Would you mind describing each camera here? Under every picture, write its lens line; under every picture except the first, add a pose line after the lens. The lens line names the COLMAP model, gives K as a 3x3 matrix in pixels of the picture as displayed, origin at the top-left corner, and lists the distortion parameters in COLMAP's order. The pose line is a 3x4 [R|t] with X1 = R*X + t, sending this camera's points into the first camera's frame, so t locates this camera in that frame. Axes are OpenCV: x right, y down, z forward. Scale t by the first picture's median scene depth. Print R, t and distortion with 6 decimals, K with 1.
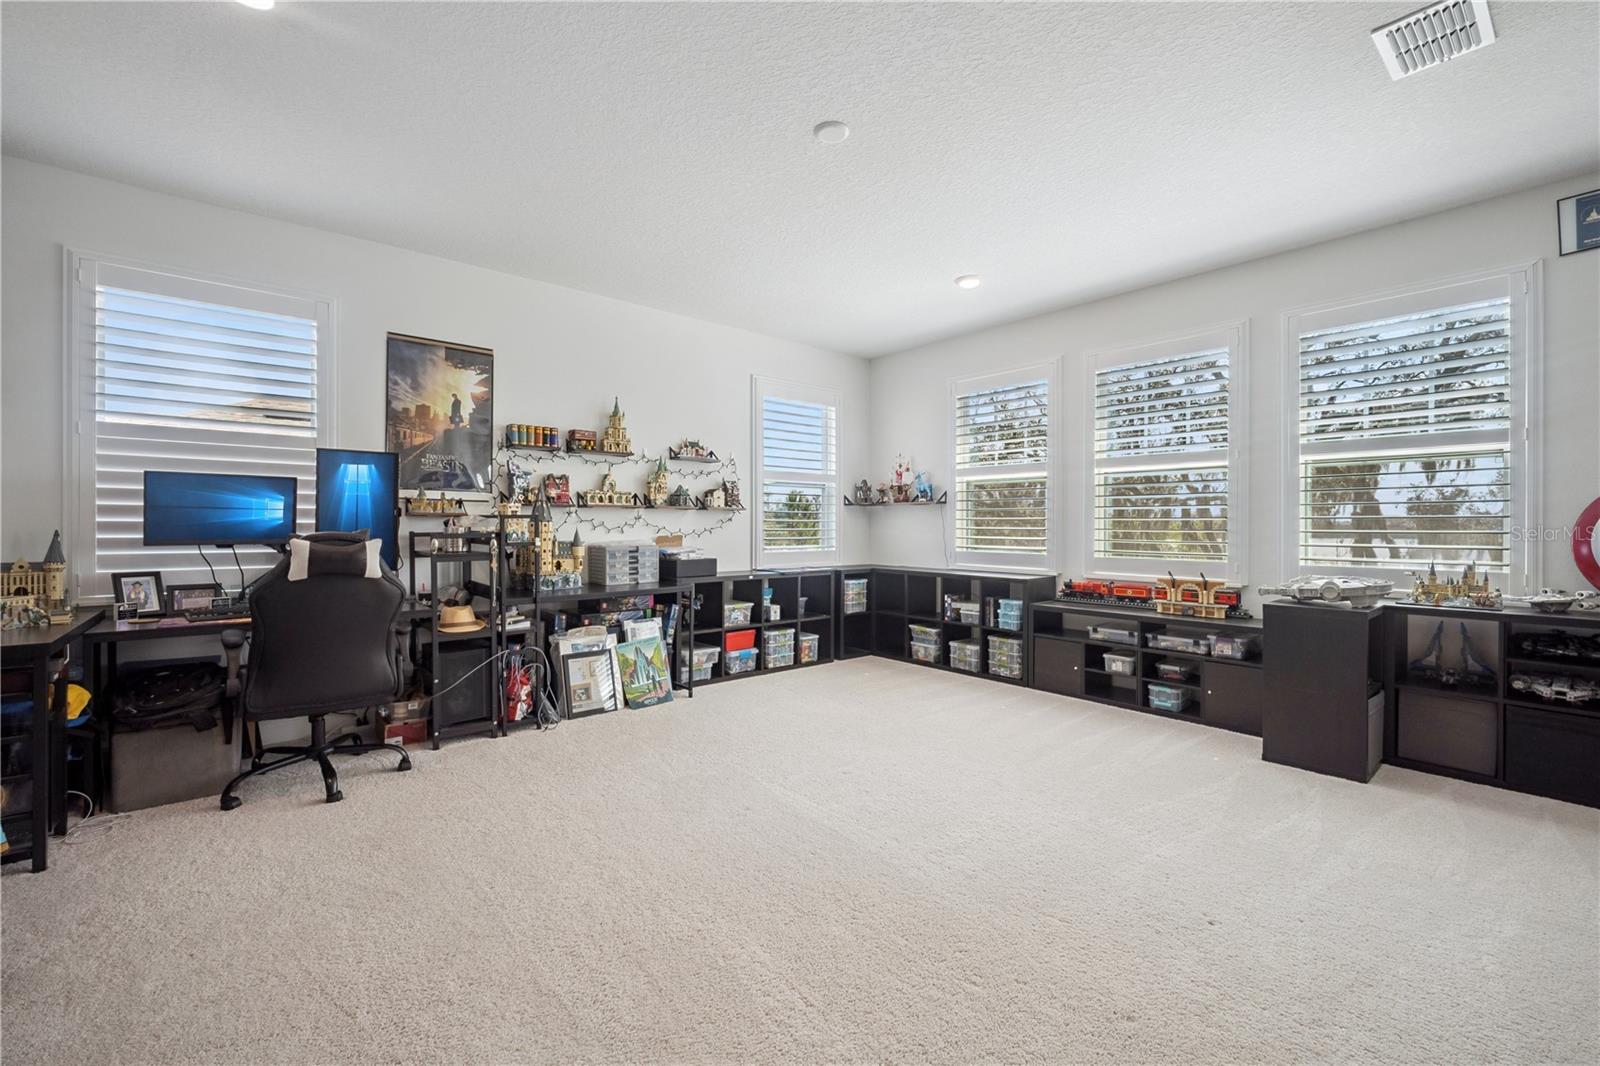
lens RADIAL K [[664.5, 0, 808.9], [0, 664.5, 526.0], [0, 0, 1]] dist [0.002943, -0.001130]
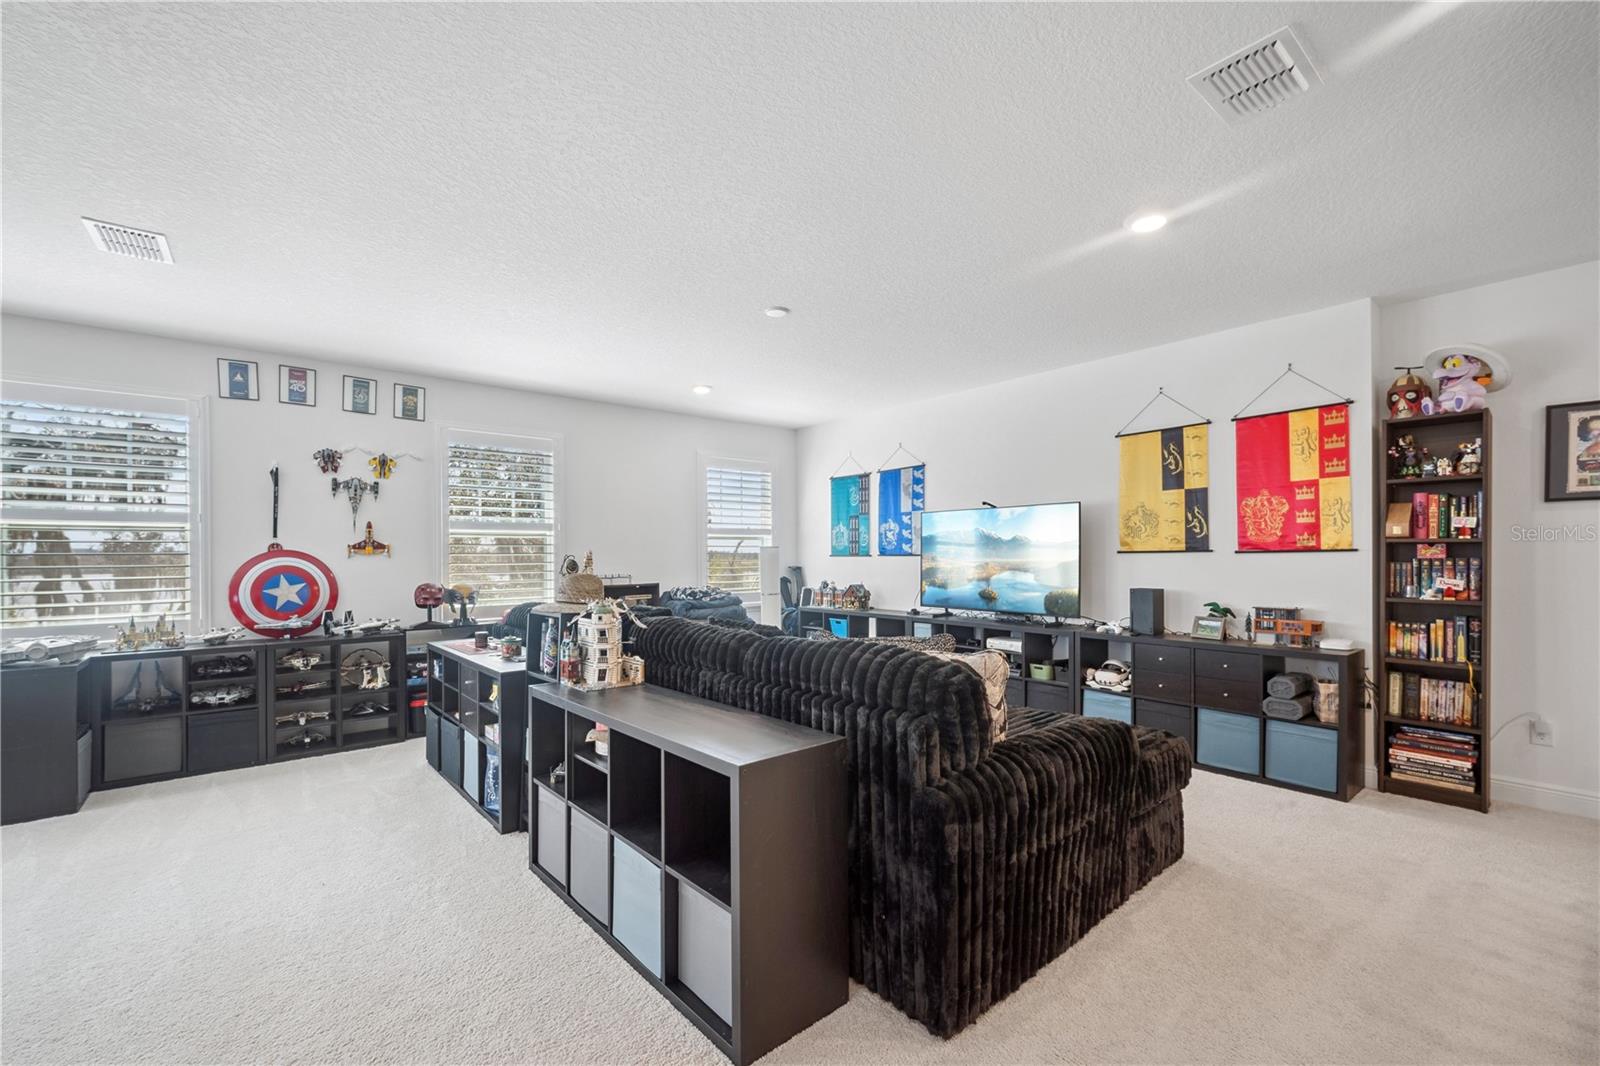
lens RADIAL K [[664.5, 0, 781.8], [0, 664.5, 552.4], [0, 0, 1]] dist [0.002943, -0.001130]
pose [[0.041697, 0.000940, 0.999130, -0.262874], [0.011705, 0.999930, -0.001430, -0.050633], [-0.999062, 0.011754, 0.041684, -0.273428]]
